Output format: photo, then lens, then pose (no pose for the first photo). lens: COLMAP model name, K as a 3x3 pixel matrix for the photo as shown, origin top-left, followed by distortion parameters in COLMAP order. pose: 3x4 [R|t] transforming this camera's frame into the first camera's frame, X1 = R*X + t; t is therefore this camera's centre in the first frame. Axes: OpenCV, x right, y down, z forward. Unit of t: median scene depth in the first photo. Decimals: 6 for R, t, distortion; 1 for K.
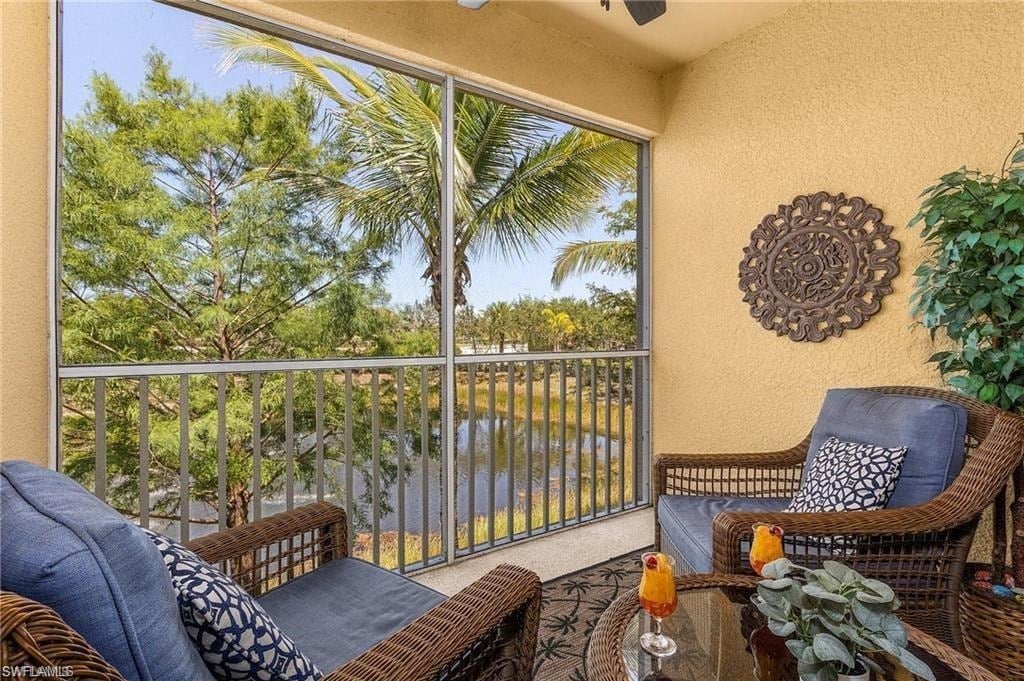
lens RADIAL K [[483.3, 0, 508.3], [0, 483.3, 337.3], [0, 0, 1]] dist [-0.000761, -0.000353]
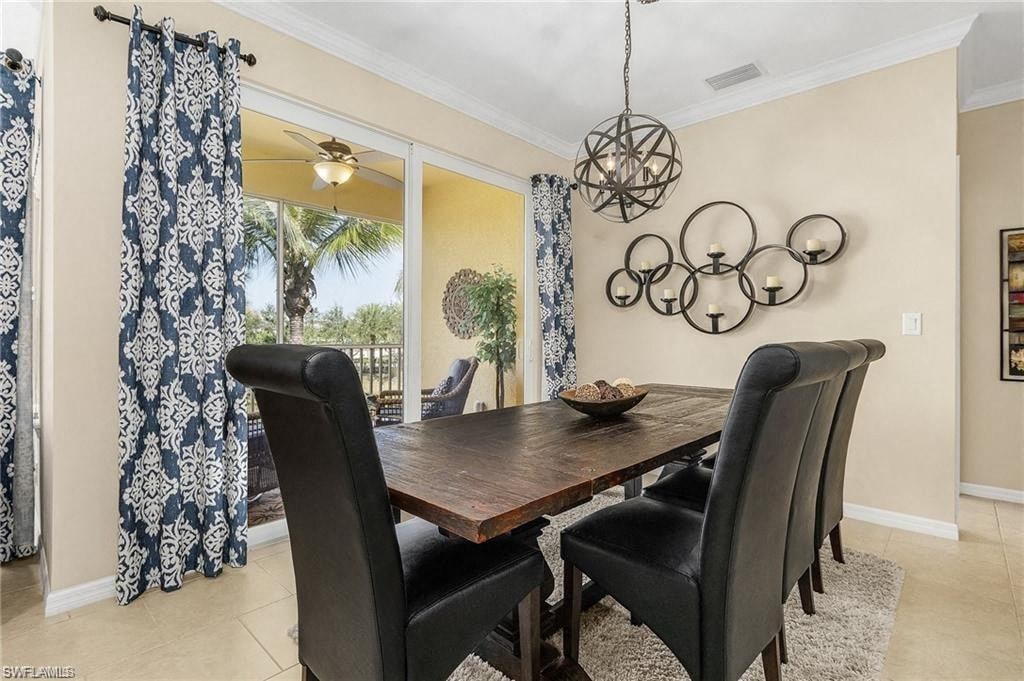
lens RADIAL K [[483.3, 0, 519.7], [0, 483.3, 337.8], [0, 0, 1]] dist [-0.000761, -0.000353]
pose [[0.964438, 0.002587, 0.264295, 0.156865], [-0.001723, 0.999992, -0.003503, 0.006167], [-0.264302, 0.002923, 0.964435, -0.592285]]
